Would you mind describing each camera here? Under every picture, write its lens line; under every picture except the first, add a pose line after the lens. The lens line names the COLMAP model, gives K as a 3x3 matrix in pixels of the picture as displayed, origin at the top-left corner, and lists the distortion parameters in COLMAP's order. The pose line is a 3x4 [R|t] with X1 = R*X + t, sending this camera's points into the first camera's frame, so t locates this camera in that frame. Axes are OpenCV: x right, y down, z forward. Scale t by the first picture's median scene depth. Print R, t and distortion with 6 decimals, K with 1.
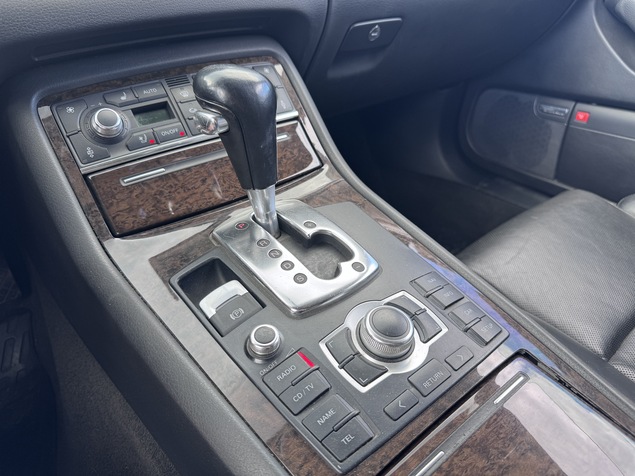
lens RADIAL K [[448.9, 0, 318.9], [0, 448.9, 222.4], [0, 0, 1]] dist [-0.001629, -0.007300]
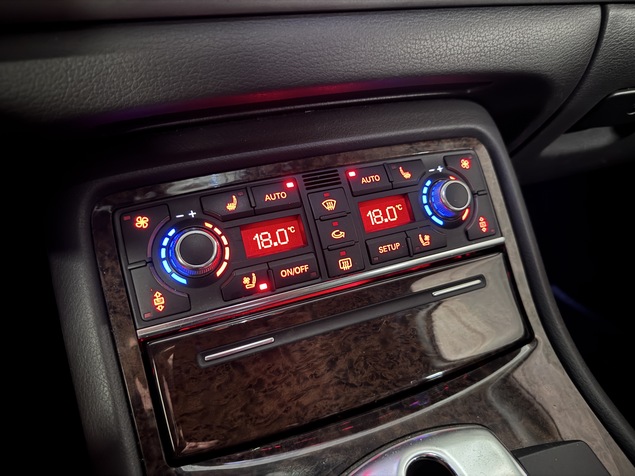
lens RADIAL K [[448.9, 0, 318.9], [0, 448.9, 222.4], [0, 0, 1]] dist [-0.001629, -0.007300]
pose [[0.953456, 0.199030, -0.226514, -0.183200], [-0.191222, 0.979940, 0.056134, -0.310480], [0.233143, -0.010207, 0.972389, 0.441246]]
